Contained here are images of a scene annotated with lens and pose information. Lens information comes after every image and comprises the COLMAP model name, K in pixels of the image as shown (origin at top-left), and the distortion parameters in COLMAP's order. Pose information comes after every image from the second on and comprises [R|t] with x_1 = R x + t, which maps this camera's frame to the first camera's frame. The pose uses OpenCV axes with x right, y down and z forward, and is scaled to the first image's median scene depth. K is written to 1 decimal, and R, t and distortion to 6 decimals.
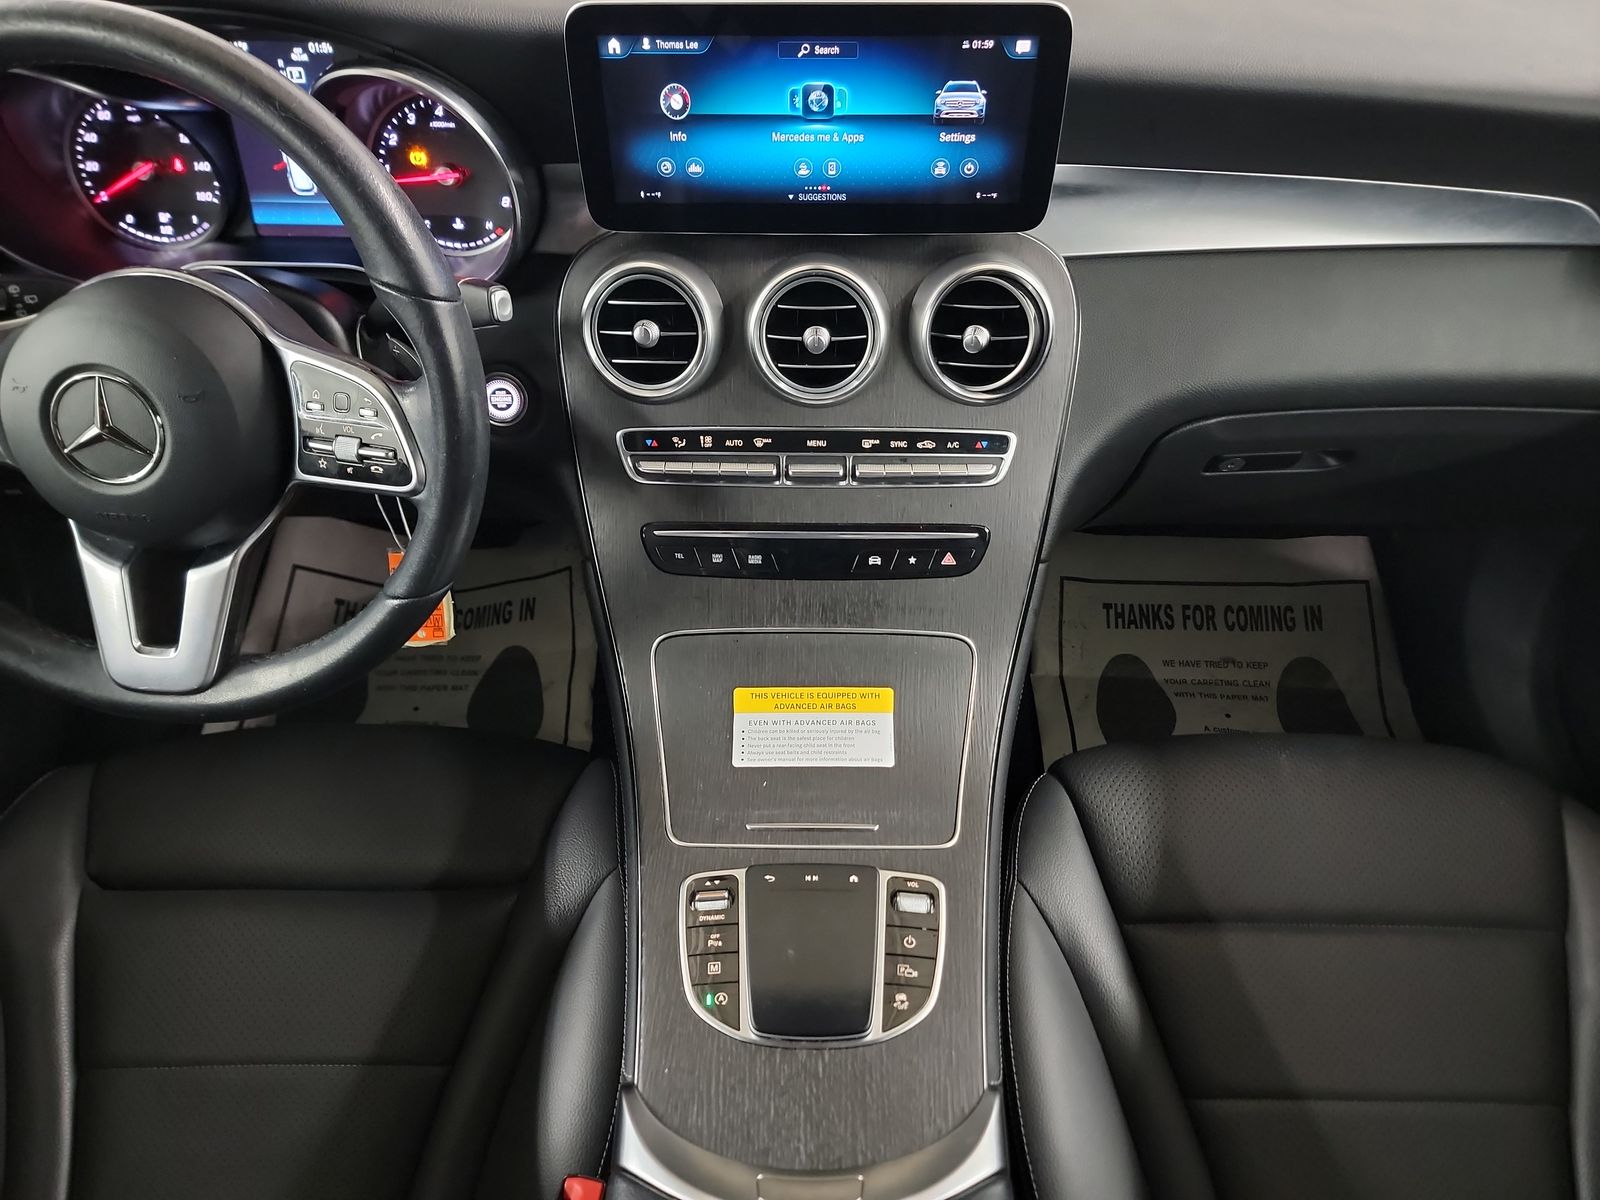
lens RADIAL K [[1110.6, 0, 801.2], [0, 1110.6, 597.1], [0, 0, 1]] dist [0.005432, -0.002770]
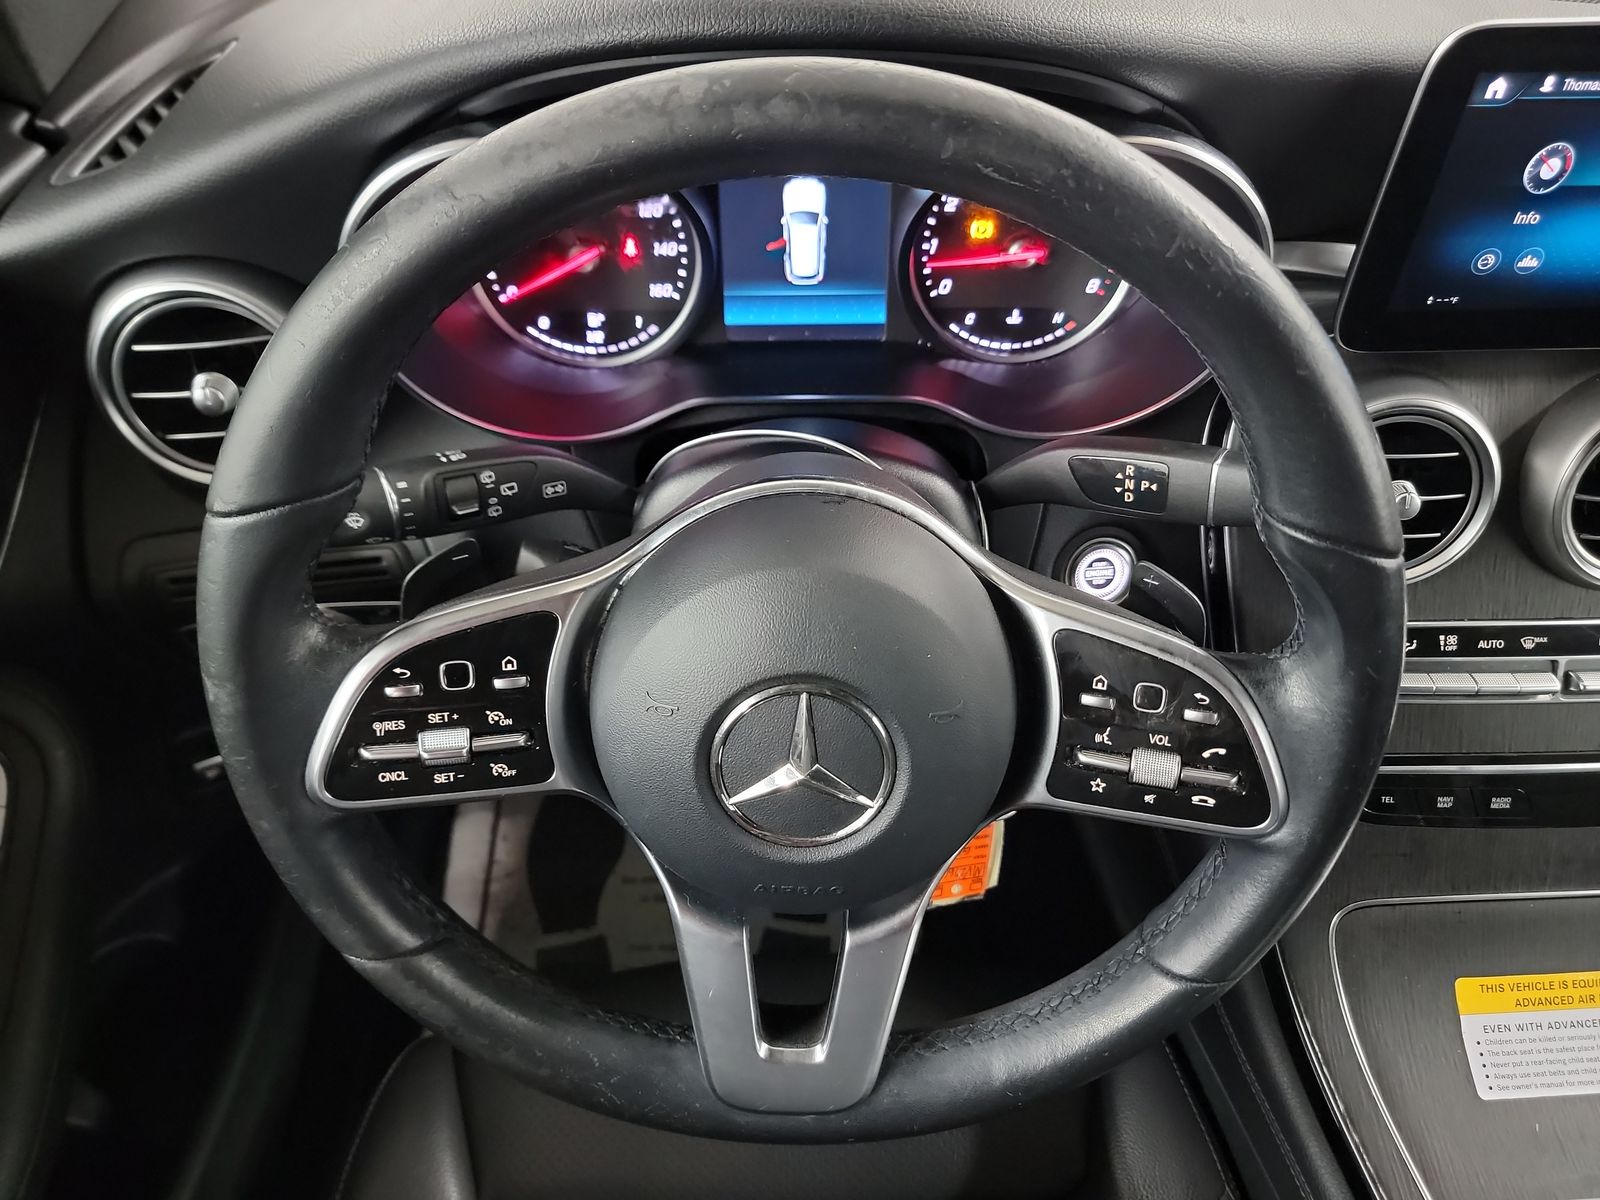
lens RADIAL K [[1171.2, 0, 798.0], [0, 1171.2, 601.8], [0, 0, 1]] dist [0.004568, -0.016991]
pose [[0.999371, -0.030042, 0.018823, -0.477157], [0.029328, 0.998880, 0.037122, -0.194024], [-0.019917, -0.036547, 0.999133, 0.268390]]
